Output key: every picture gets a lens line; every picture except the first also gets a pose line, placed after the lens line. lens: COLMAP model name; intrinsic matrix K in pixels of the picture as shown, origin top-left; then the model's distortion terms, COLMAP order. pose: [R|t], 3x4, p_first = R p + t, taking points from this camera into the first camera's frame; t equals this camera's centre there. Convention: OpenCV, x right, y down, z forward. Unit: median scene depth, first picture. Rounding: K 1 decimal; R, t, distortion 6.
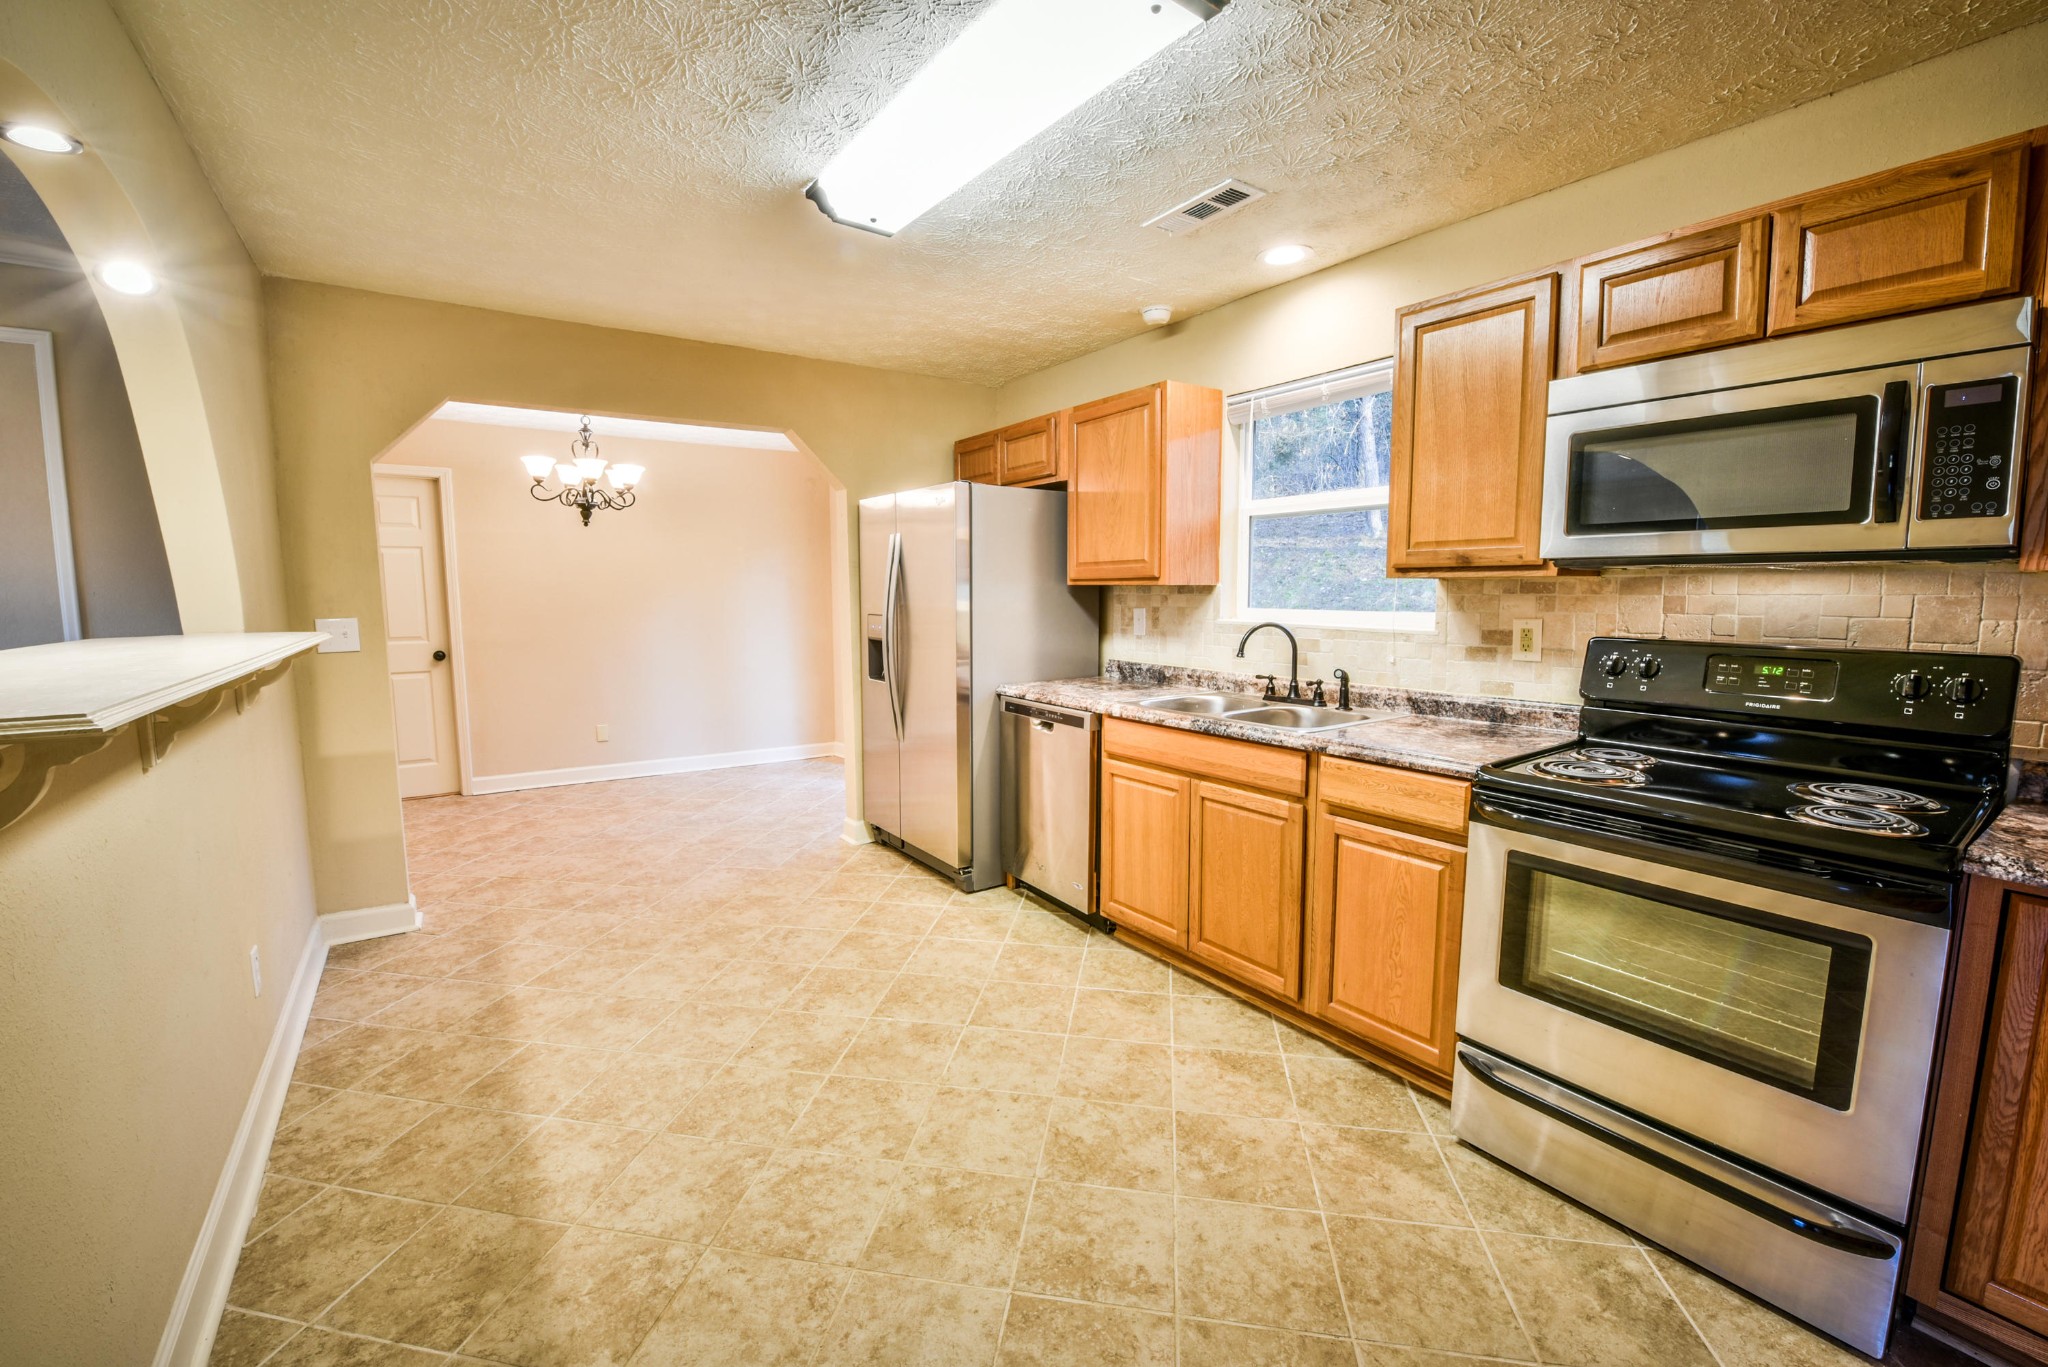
lens RADIAL K [[826.2, 0, 1020.5], [0, 826.2, 674.5], [0, 0, 1]] dist [-0.013540, -0.003345]
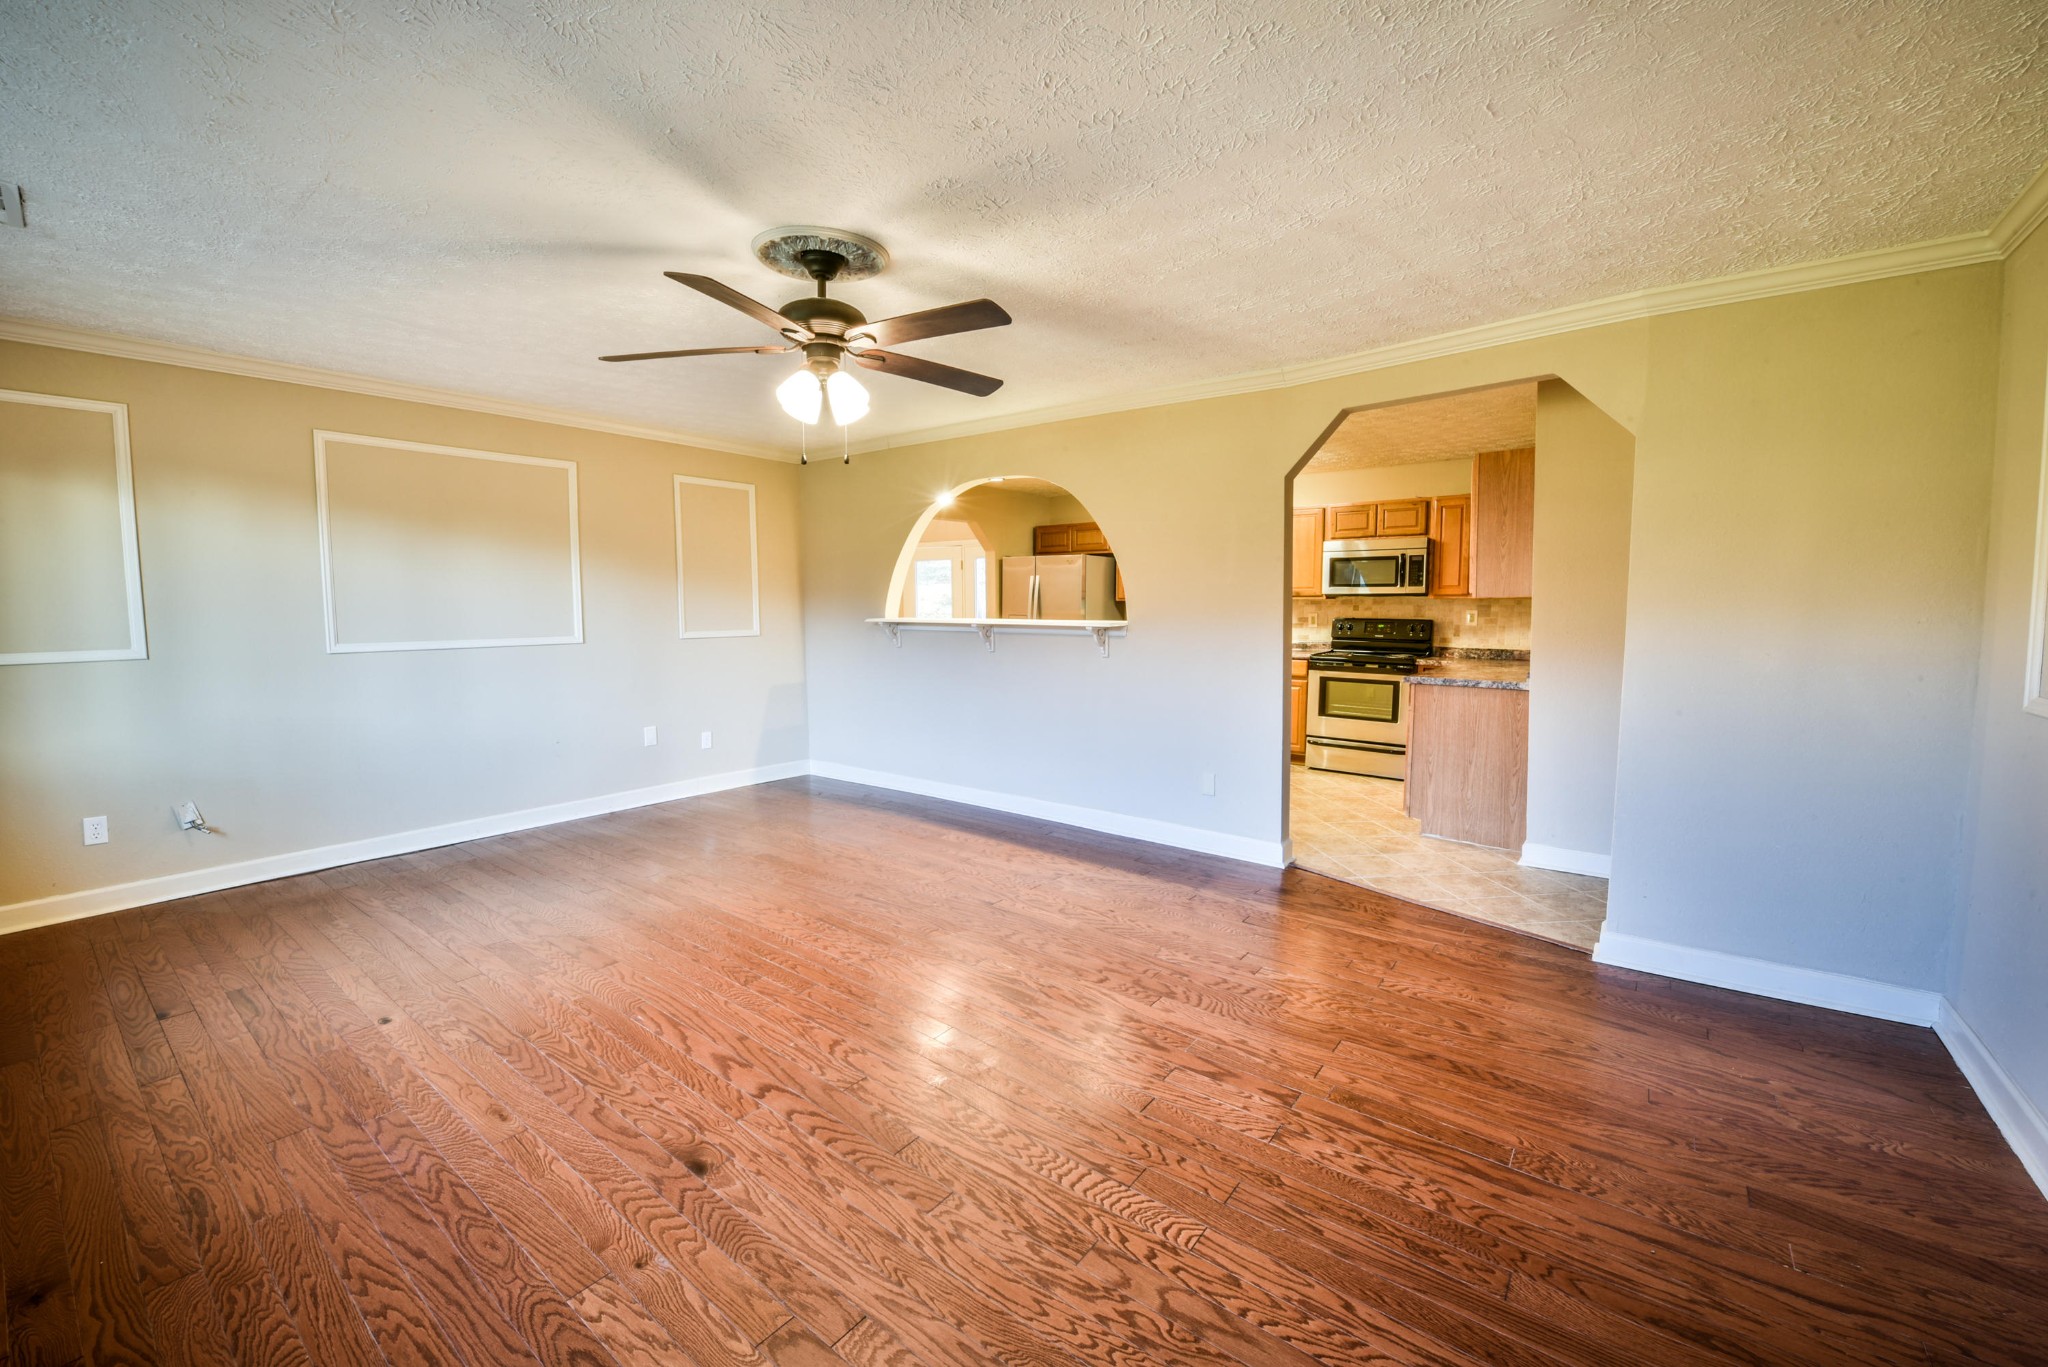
lens RADIAL K [[815.6, 0, 1018.1], [0, 815.6, 673.7], [0, 0, 1]] dist [-0.015315, -0.003416]
pose [[0.953390, -0.021402, 0.300981, -1.231601], [0.027067, 0.999526, -0.014663, 0.157873], [-0.300524, 0.022127, 0.953518, -1.412677]]
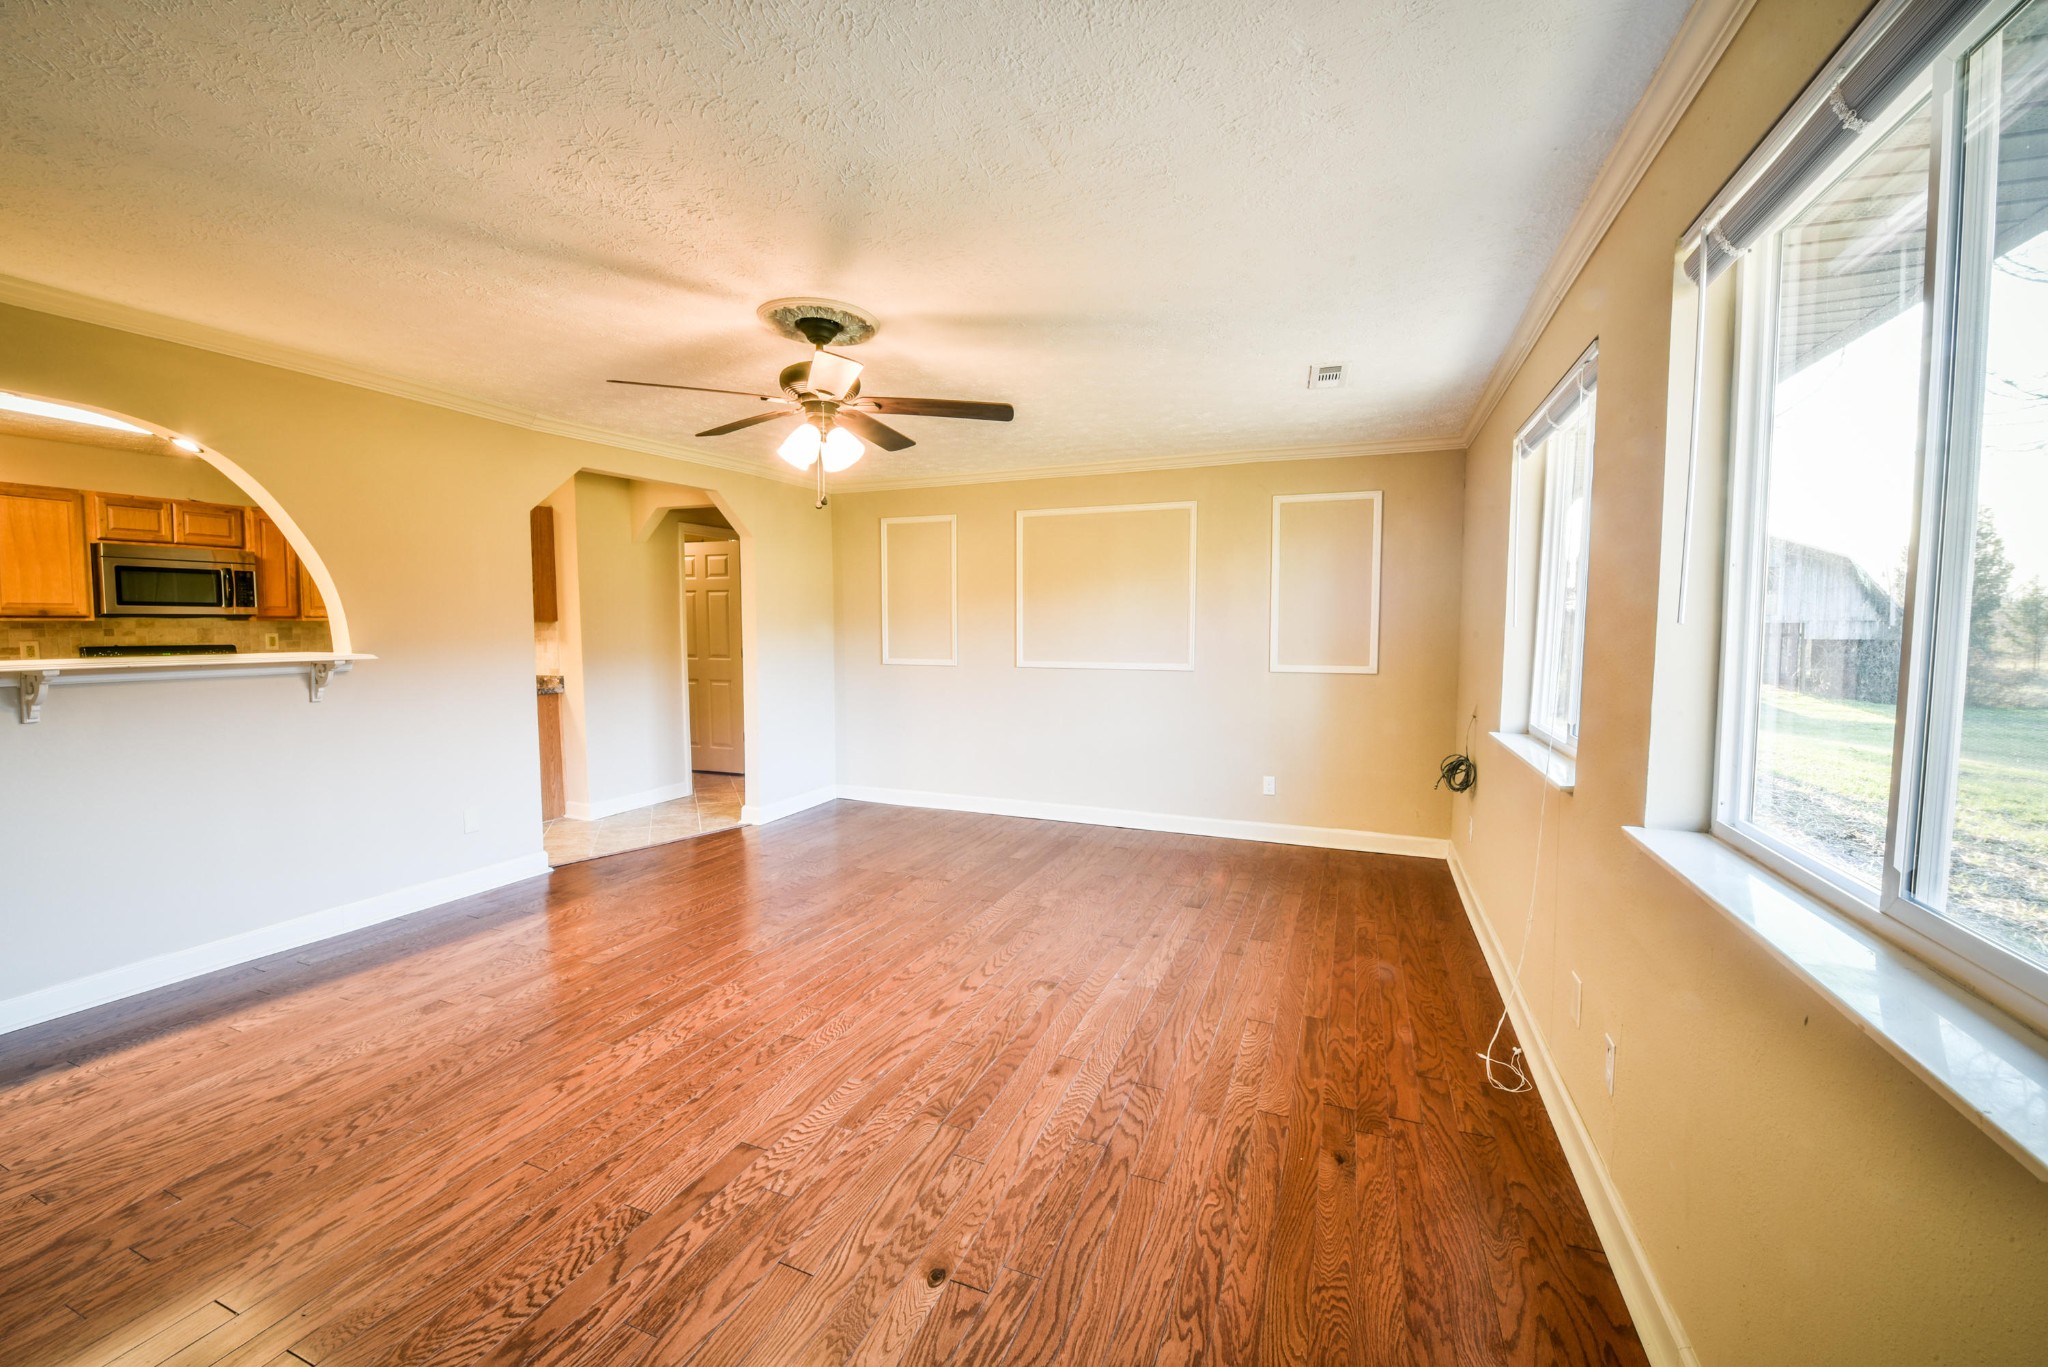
lens RADIAL K [[826.2, 0, 1020.5], [0, 826.2, 674.5], [0, 0, 1]] dist [-0.013540, -0.003345]
pose [[-0.547782, -0.048334, 0.835224, -2.274352], [0.087137, 0.989604, 0.114417, -0.000995], [-0.832071, 0.135455, -0.537876, 0.044351]]
